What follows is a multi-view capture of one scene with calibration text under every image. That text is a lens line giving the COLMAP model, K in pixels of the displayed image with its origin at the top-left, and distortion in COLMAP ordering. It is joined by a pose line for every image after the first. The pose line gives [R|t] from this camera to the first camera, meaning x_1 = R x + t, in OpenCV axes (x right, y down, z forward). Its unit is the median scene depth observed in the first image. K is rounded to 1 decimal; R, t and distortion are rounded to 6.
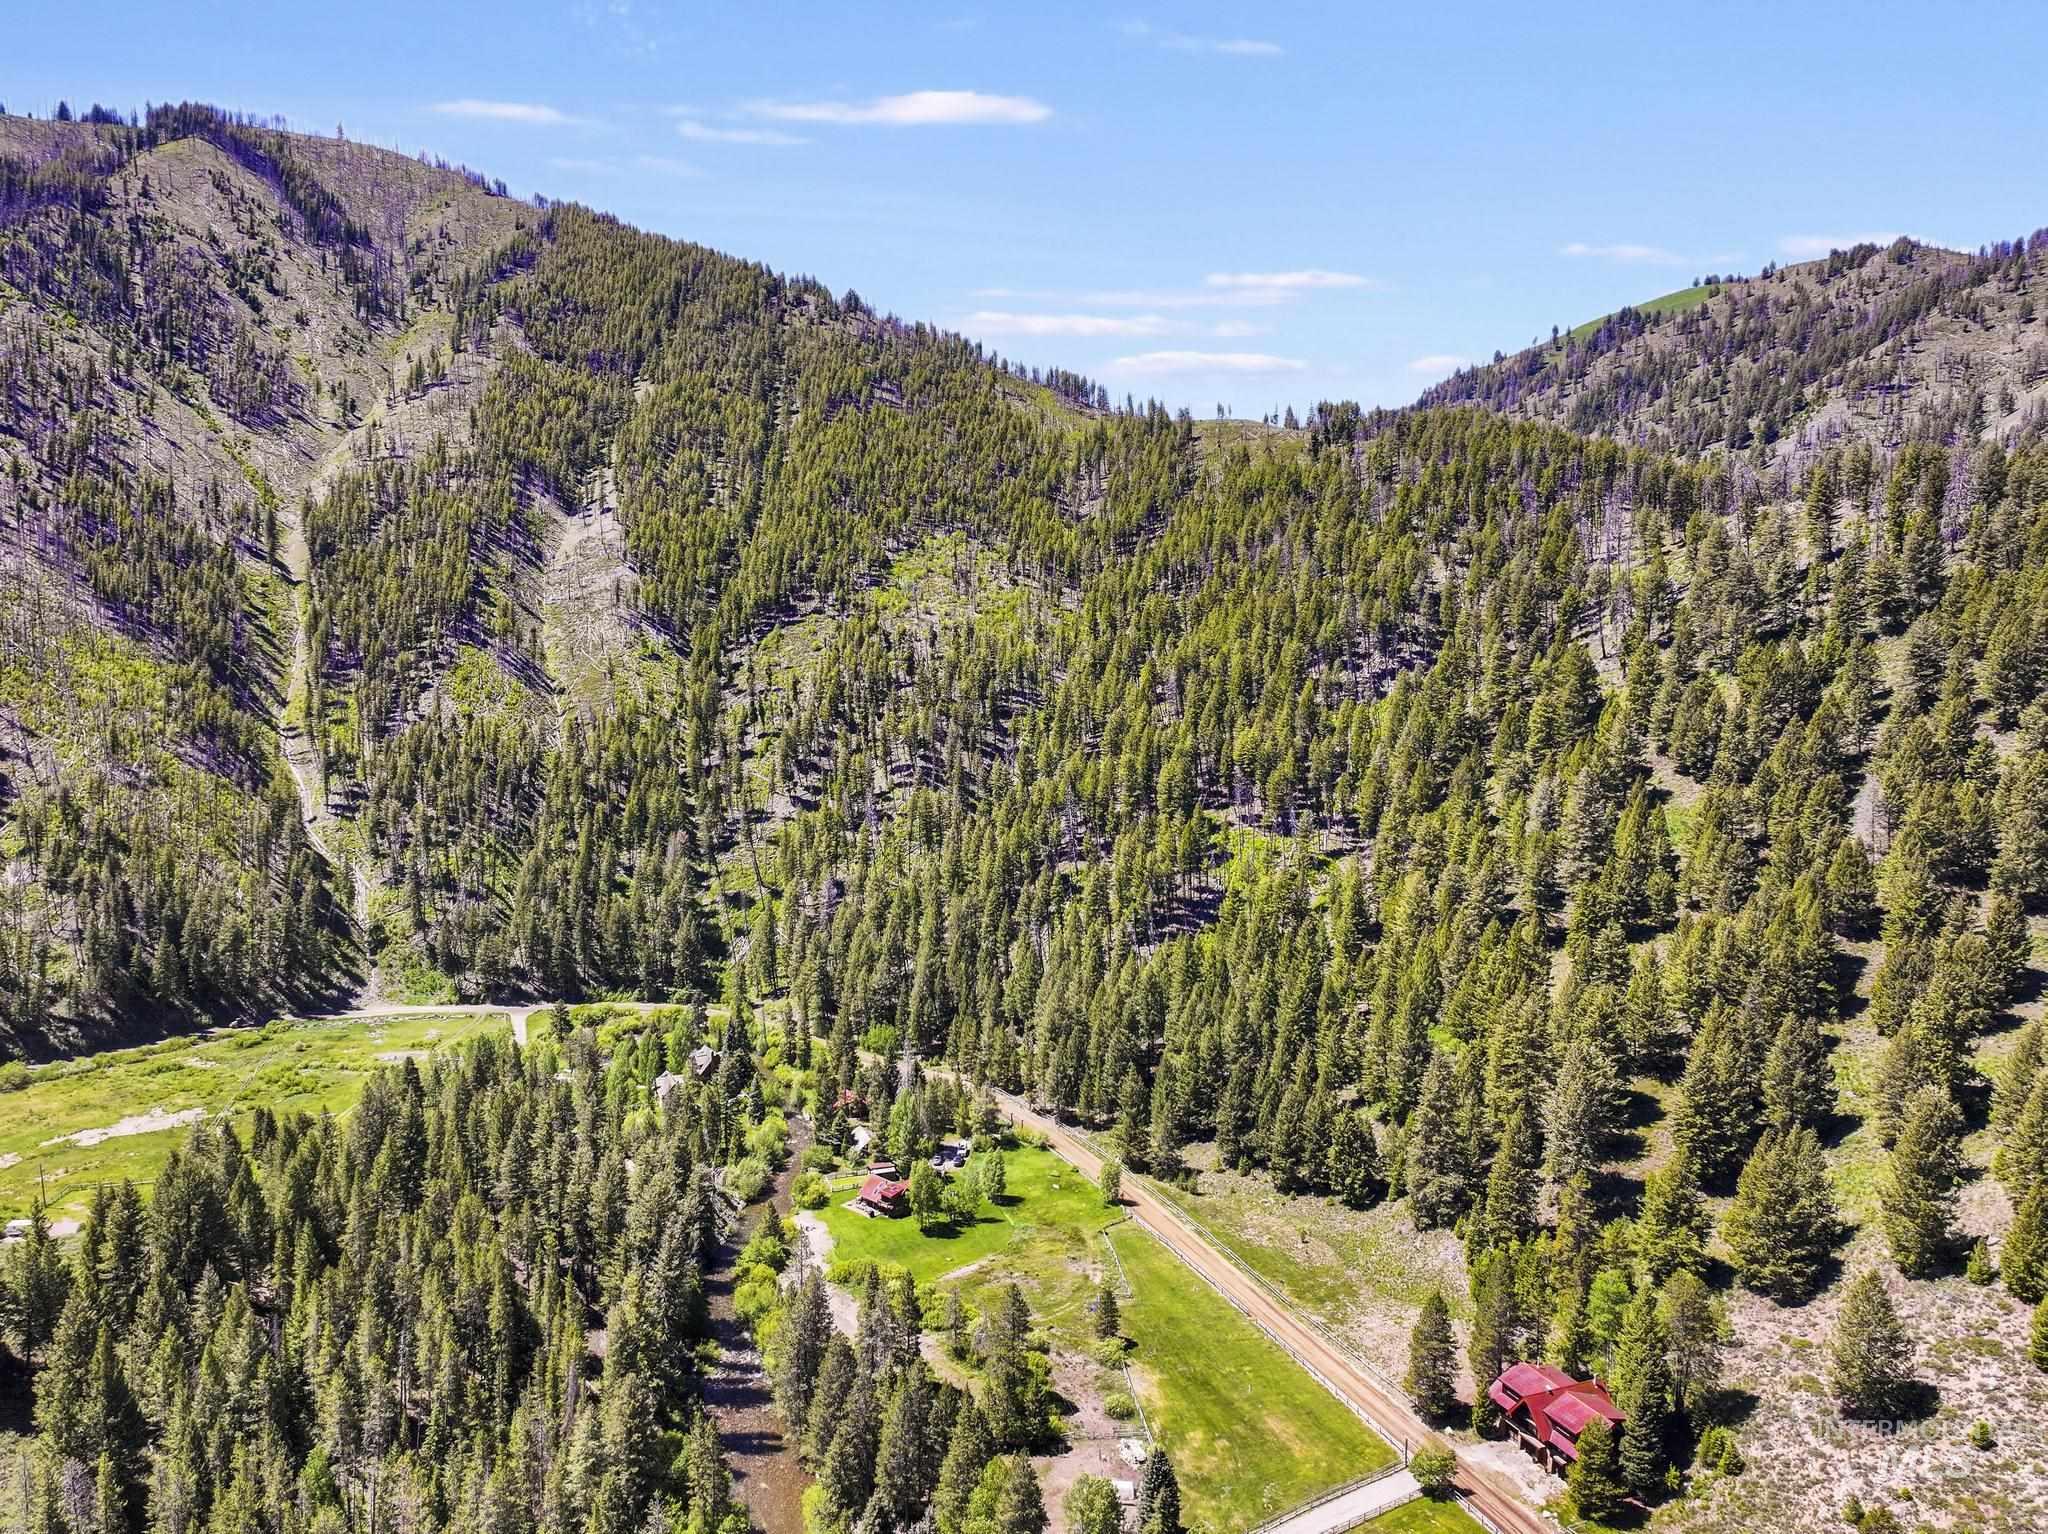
lens RADIAL K [[1426.7, 0, 920.5], [0, 1426.7, 851.0], [0, 0, 1]] dist [-0.000204, 0.015076]
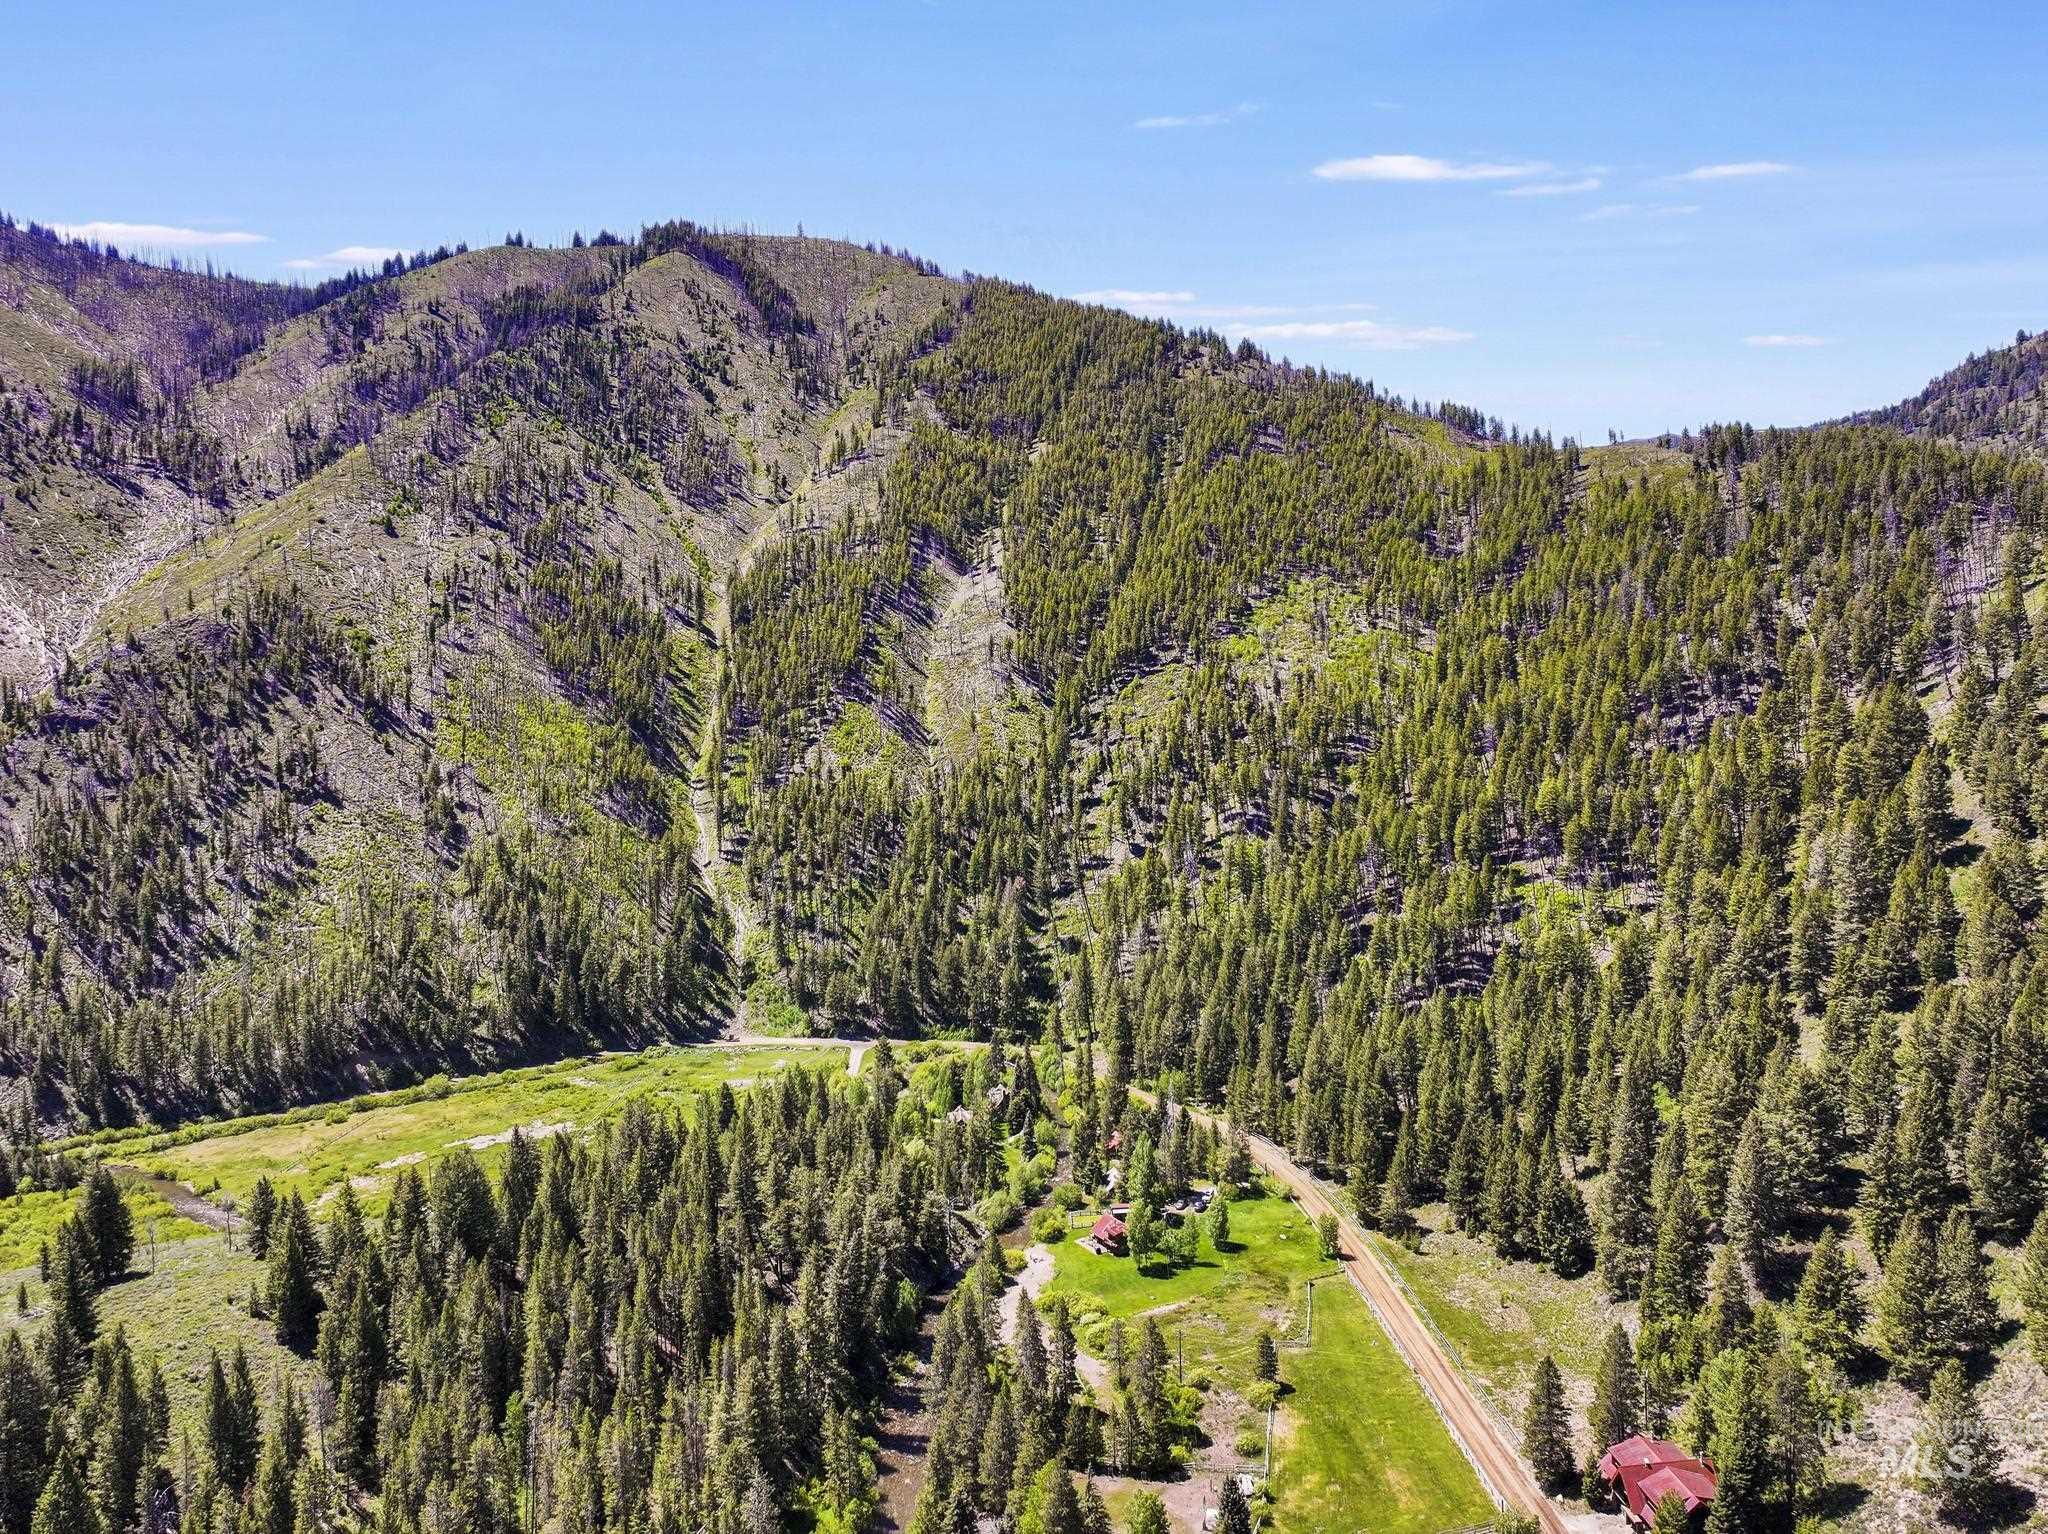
lens RADIAL K [[1477.3, 0, 1024.0], [0, 1477.3, 767.0], [0, 0, 1]] dist [0.008955, 0.005412]
pose [[0.968649, -0.012176, -0.248134, 0.106821], [-0.008235, 0.996675, -0.081057, -0.006853], [0.248296, 0.080559, 0.965329, -0.053656]]
